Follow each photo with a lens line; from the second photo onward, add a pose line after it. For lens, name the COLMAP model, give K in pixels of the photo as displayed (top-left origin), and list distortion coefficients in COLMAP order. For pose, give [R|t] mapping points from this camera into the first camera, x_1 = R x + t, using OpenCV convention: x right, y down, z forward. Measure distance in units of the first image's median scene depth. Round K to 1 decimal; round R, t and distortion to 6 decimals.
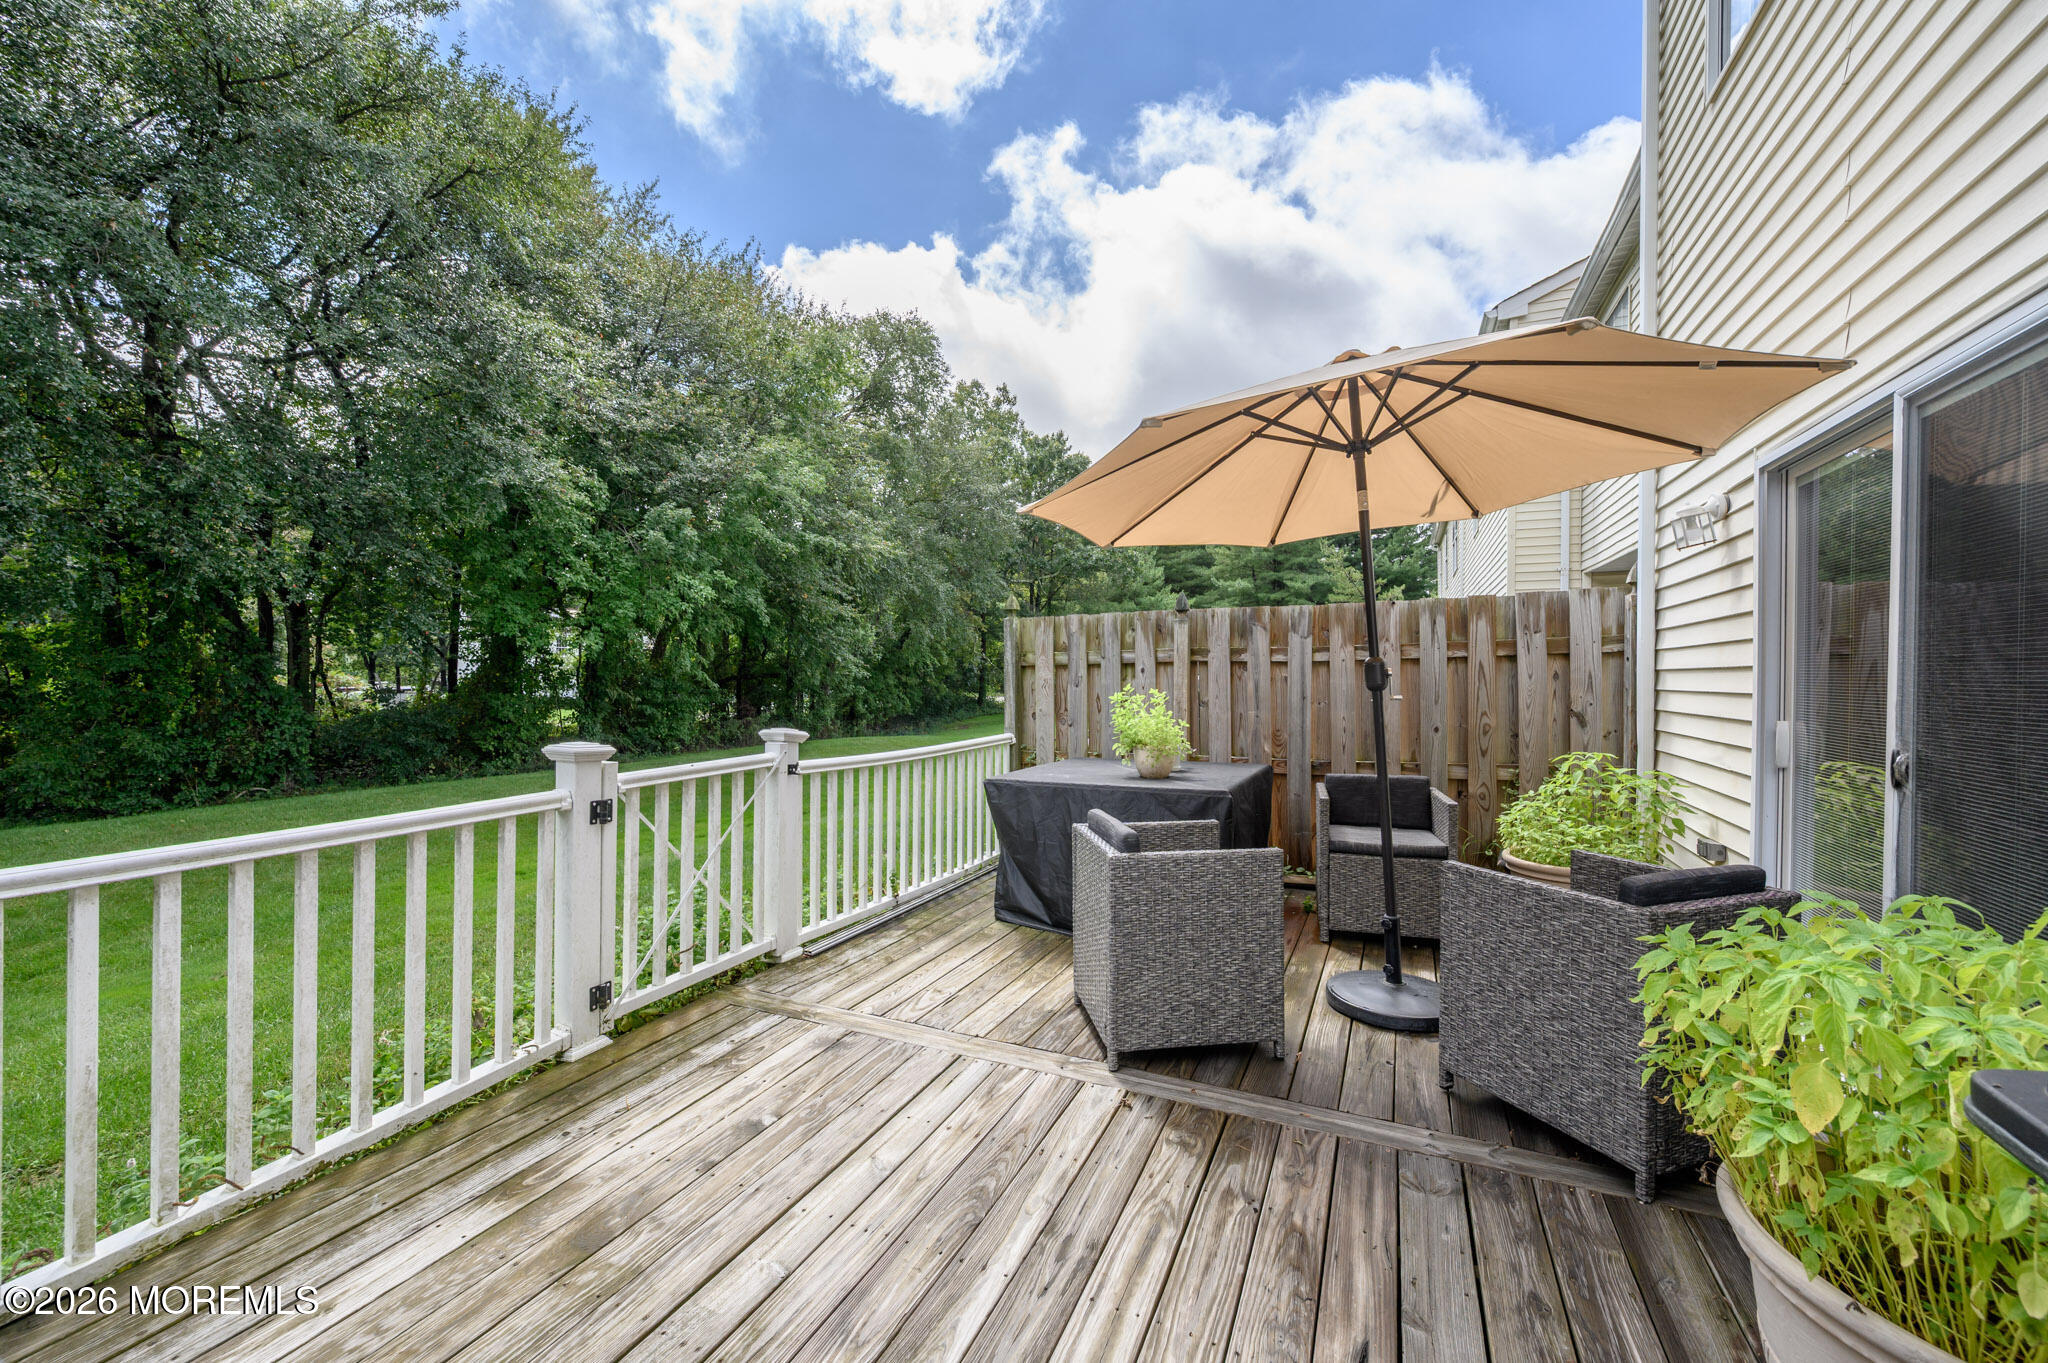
lens RADIAL K [[801.6, 0, 1021.5], [0, 801.6, 681.1], [0, 0, 1]] dist [-0.000358, -0.000238]
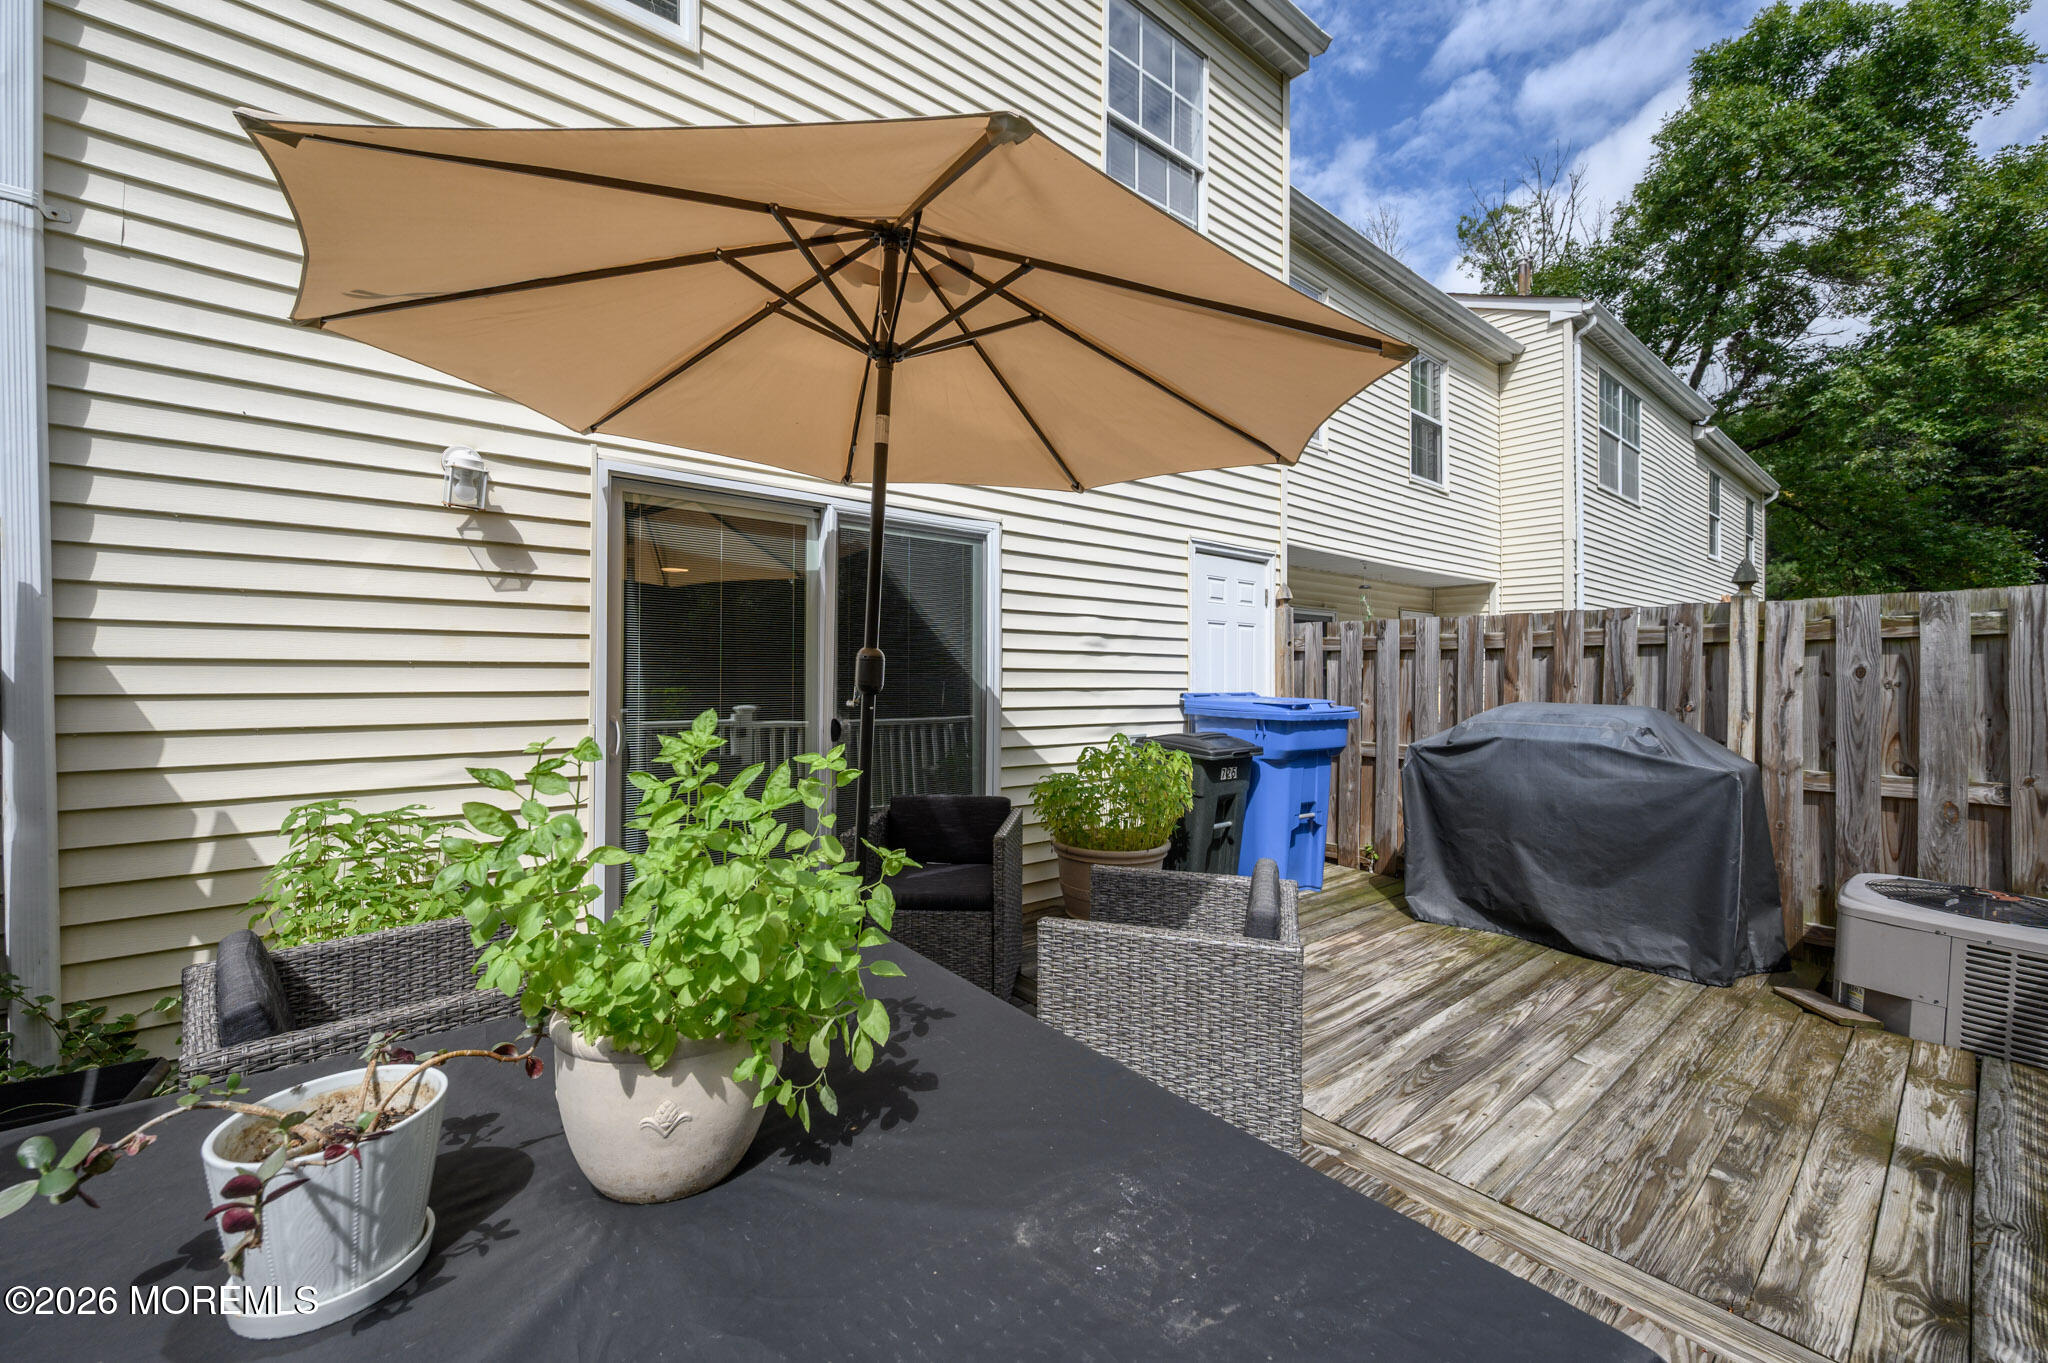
lens RADIAL K [[801.6, 0, 1025.1], [0, 801.6, 676.1], [0, 0, 1]] dist [-0.000358, -0.000238]
pose [[-0.902296, -0.003712, 0.431102, 0.002367], [-0.002443, 0.999991, 0.003498, -0.012739], [-0.431111, 0.002103, -0.902297, 1.920759]]
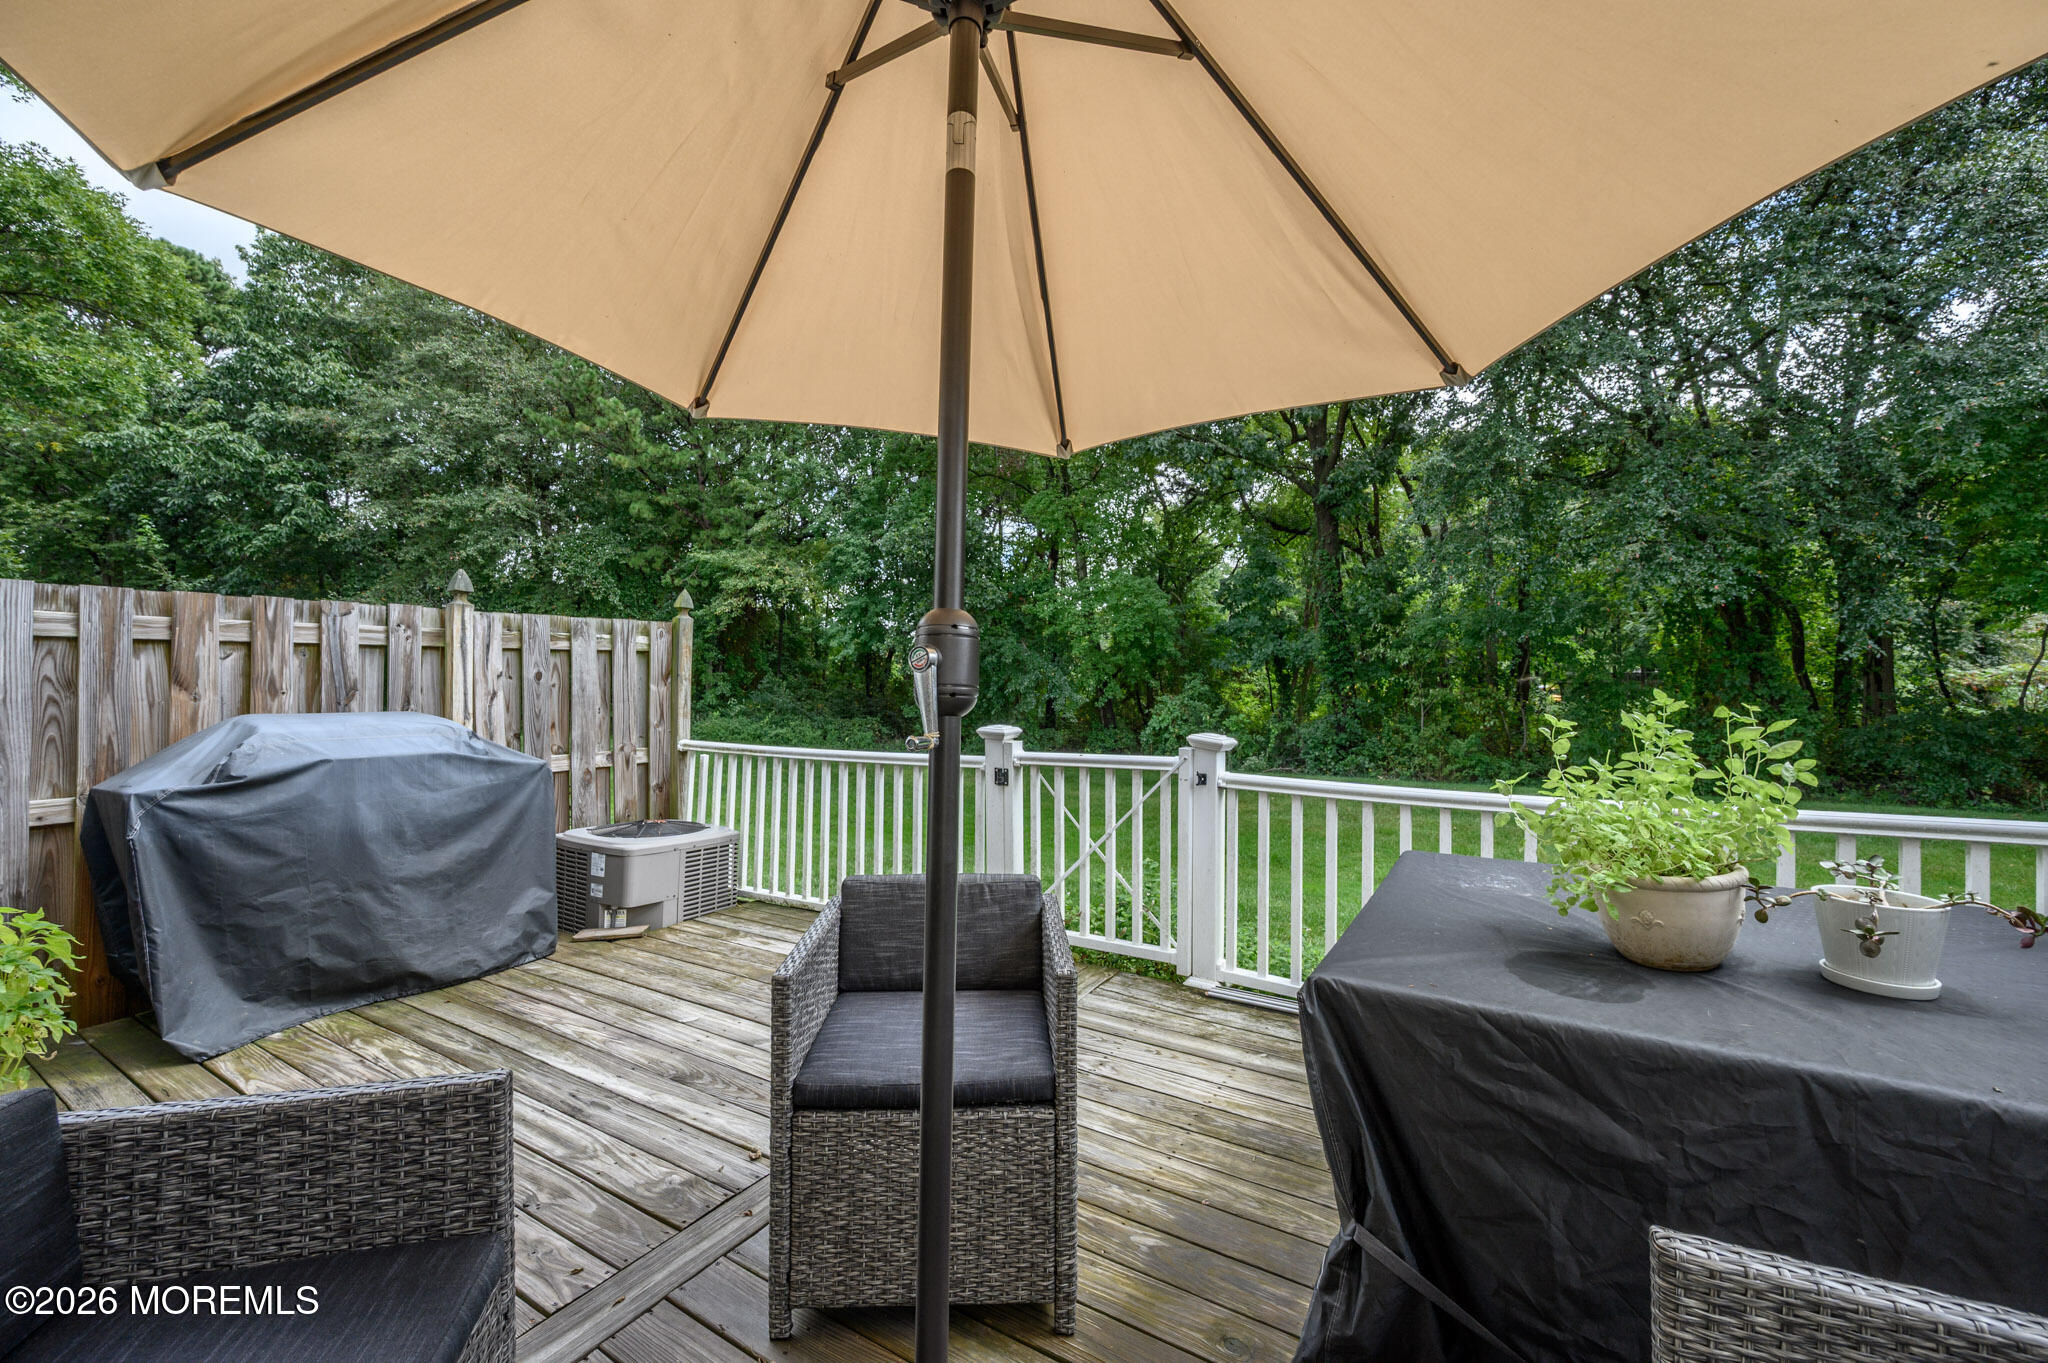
lens RADIAL K [[801.6, 0, 1021.3], [0, 801.6, 674.4], [0, 0, 1]] dist [-0.000358, -0.000238]
pose [[-0.113610, -0.007291, -0.993499, 0.907556], [0.003706, 0.999963, -0.007762, -0.003459], [0.993519, -0.004564, -0.113579, 1.281388]]
